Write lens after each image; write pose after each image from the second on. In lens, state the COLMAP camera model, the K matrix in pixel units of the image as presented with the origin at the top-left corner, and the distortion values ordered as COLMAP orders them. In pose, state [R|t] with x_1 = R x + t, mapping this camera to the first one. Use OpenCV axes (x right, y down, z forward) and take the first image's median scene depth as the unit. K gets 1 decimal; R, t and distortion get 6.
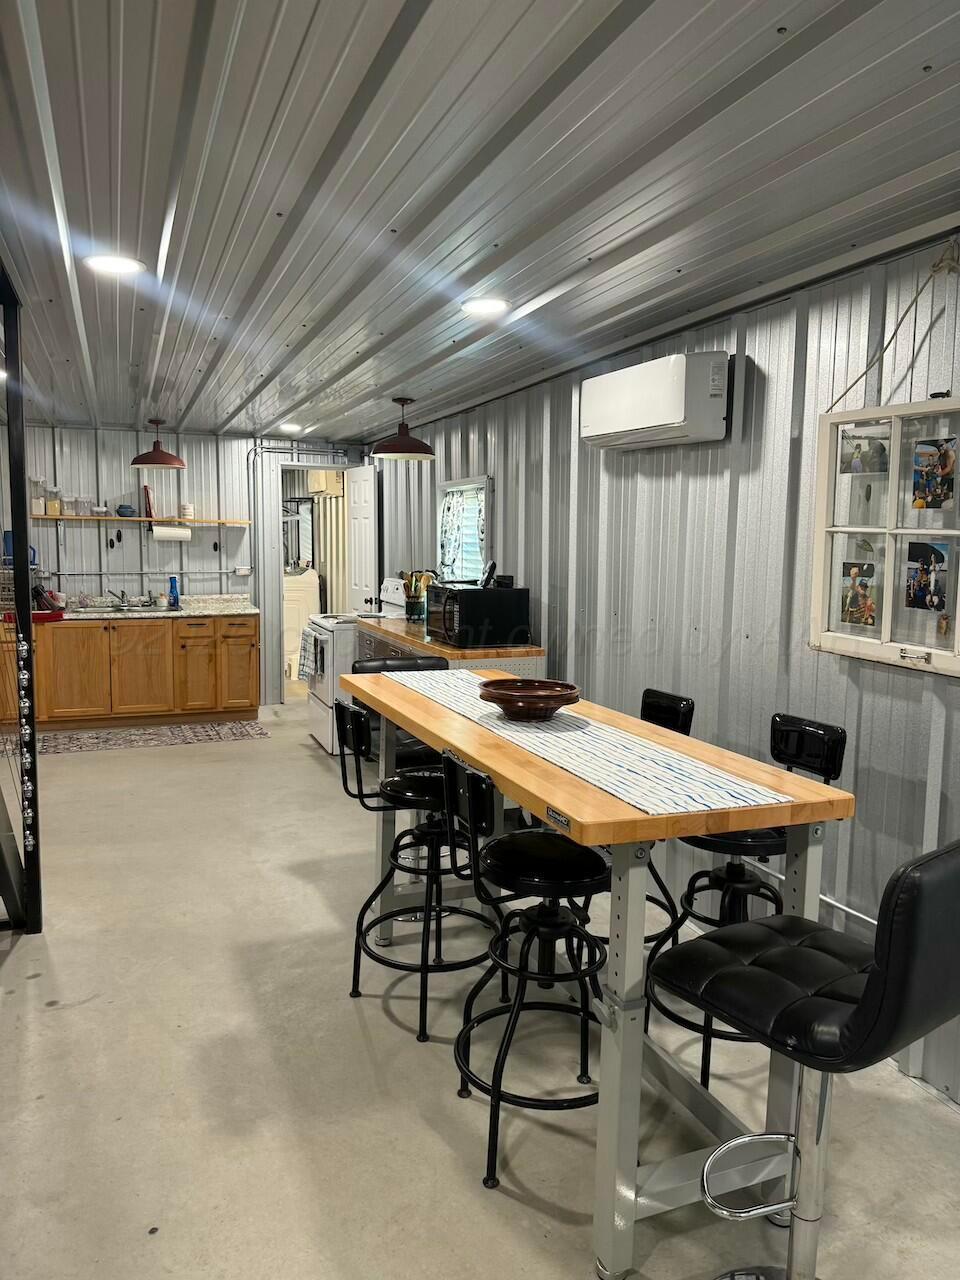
lens RADIAL K [[902.5, 0, 491.2], [0, 902.5, 644.9], [0, 0, 1]] dist [0.050513, -0.065361]
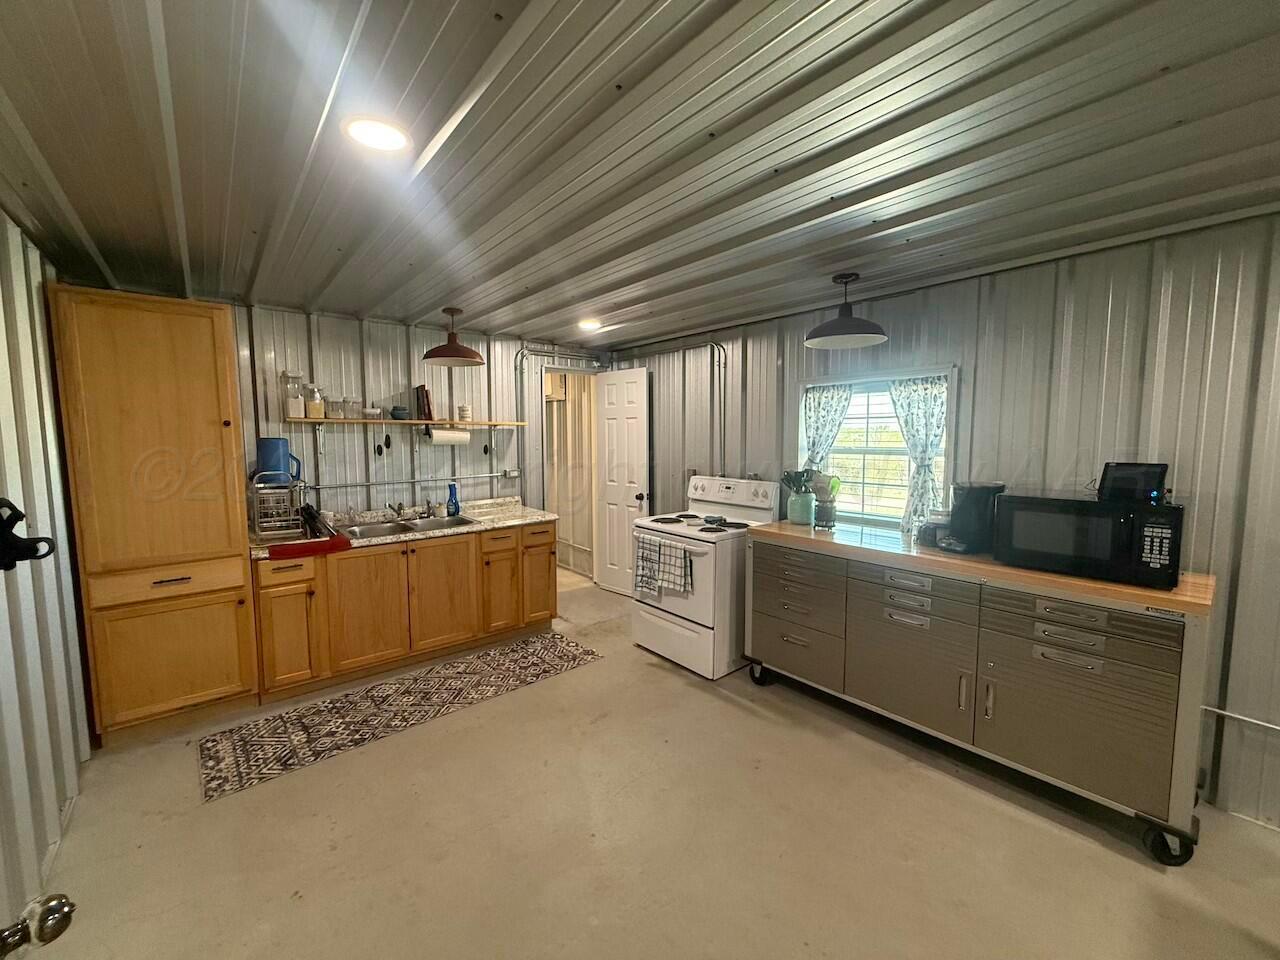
lens RADIAL K [[511.9, 0, 636.6], [0, 511.9, 479.9], [0, 0, 1]] dist [0.001241, -0.000380]
pose [[0.951293, -0.044195, 0.305103, -0.566837], [0.052361, 0.998454, -0.018628, -0.101870], [-0.303808, 0.033696, 0.952137, 0.765132]]
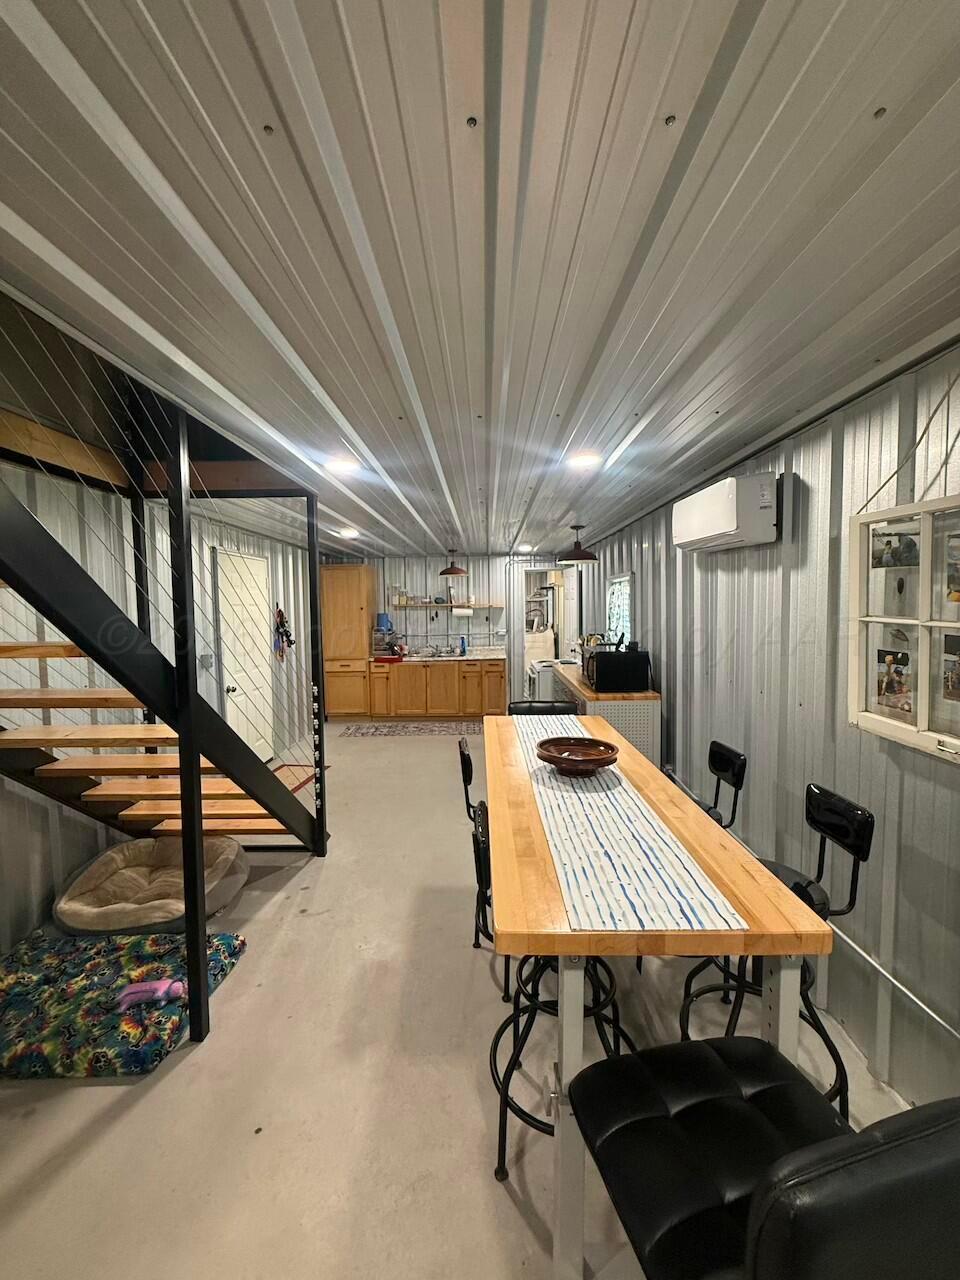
lens RADIAL K [[511.9, 0, 484.6], [0, 511.9, 637.8], [0, 0, 1]] dist [0.001241, -0.000380]
pose [[0.923671, -0.001311, -0.383185, 0.120819], [-0.018987, 0.998609, -0.049186, -0.042125], [0.382717, 0.052708, 0.922361, 0.165895]]
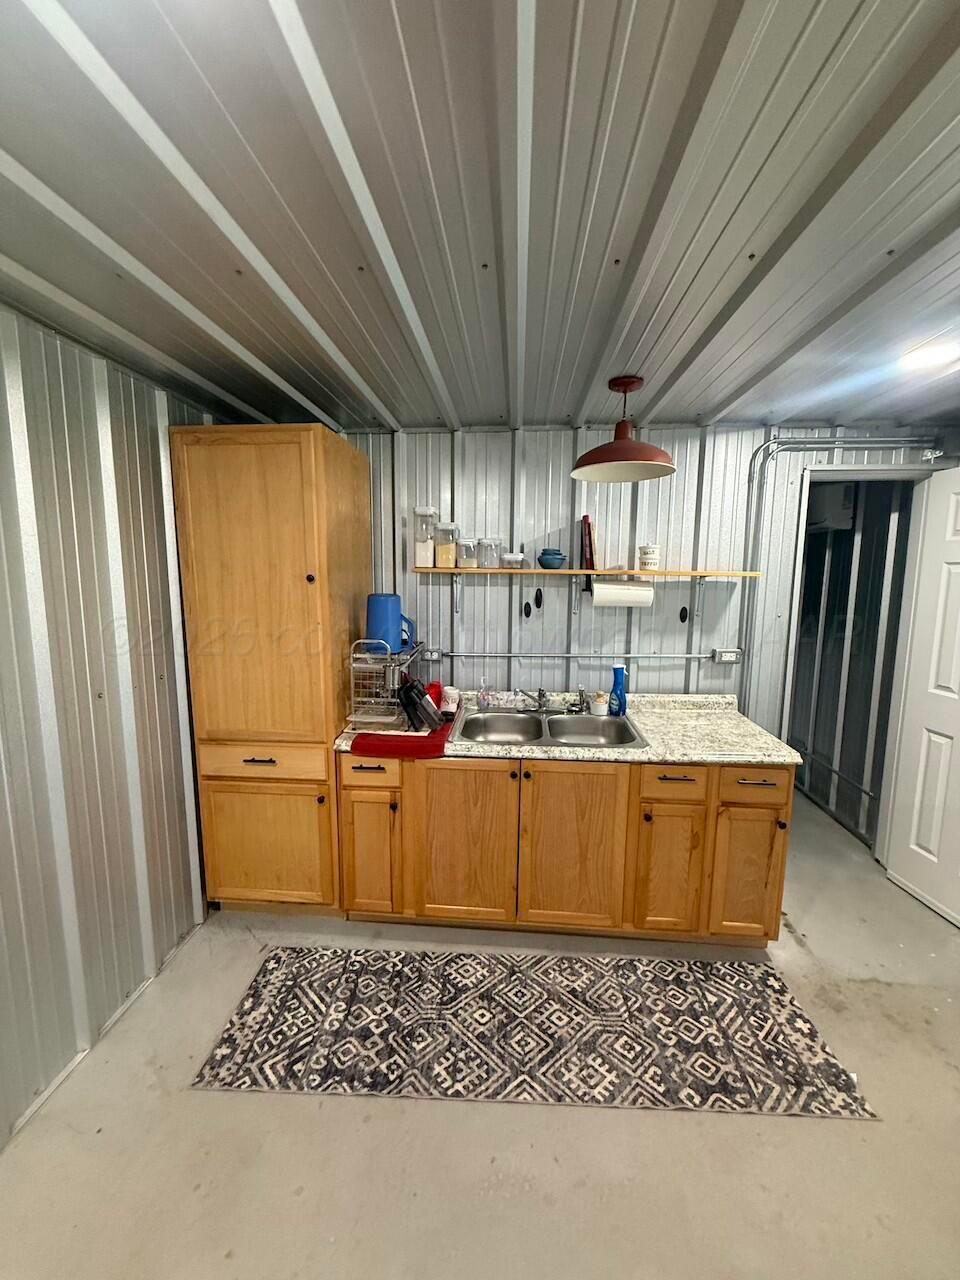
lens RADIAL K [[511.9, 0, 482.5], [0, 511.9, 635.6], [0, 0, 1]] dist [0.001241, -0.000380]
pose [[0.898884, 0.048781, -0.435464, -0.488842], [-0.046534, 0.998791, 0.015831, -0.165936], [0.435710, 0.006033, 0.900067, 1.123192]]
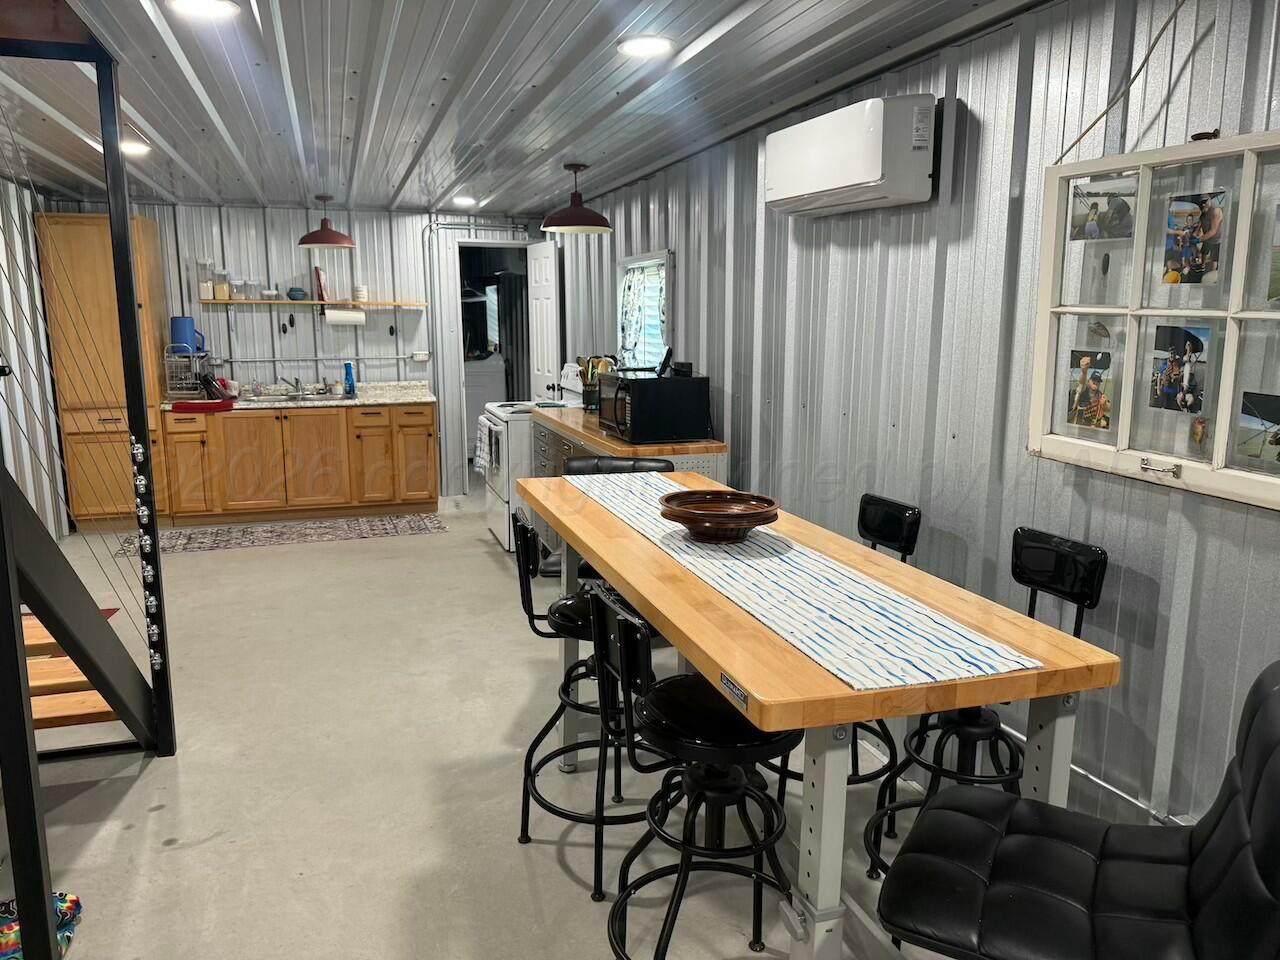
lens RADIAL K [[902.5, 0, 642.0], [0, 902.5, 485.4], [0, 0, 1]] dist [0.050513, -0.065361]
pose [[0.998011, 0.000187, -0.063043, 0.033854], [0.004124, 0.997660, 0.068243, -0.017315], [0.062908, -0.068367, 0.995675, 0.096376]]
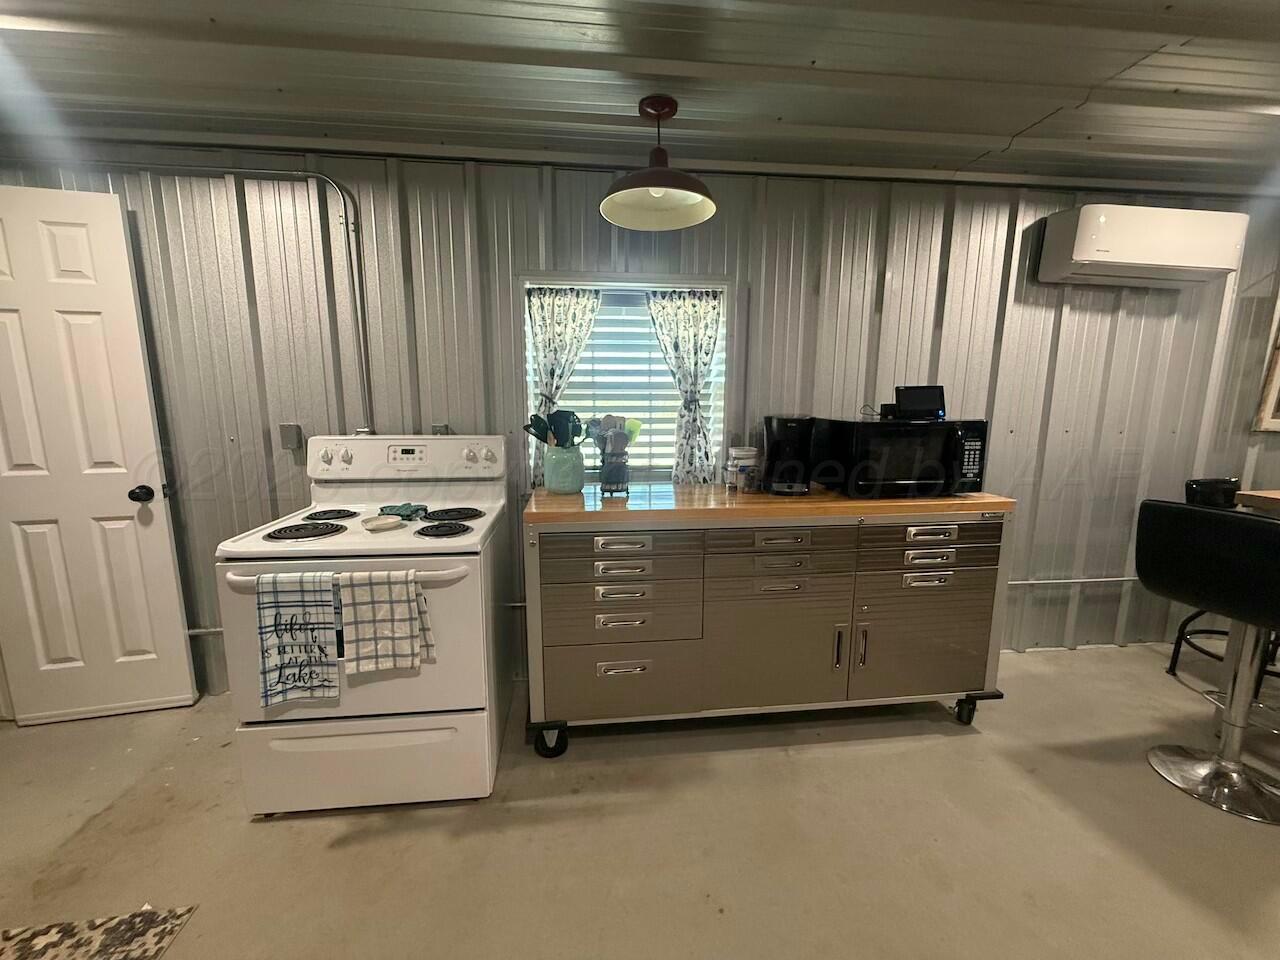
lens RADIAL K [[511.9, 0, 636.1], [0, 511.9, 479.1], [0, 0, 1]] dist [0.001241, -0.000380]
pose [[0.273231, -0.162939, 0.948048, -0.564122], [0.114208, 0.984074, 0.136216, -0.112449], [-0.955145, 0.071056, 0.287488, 1.192396]]
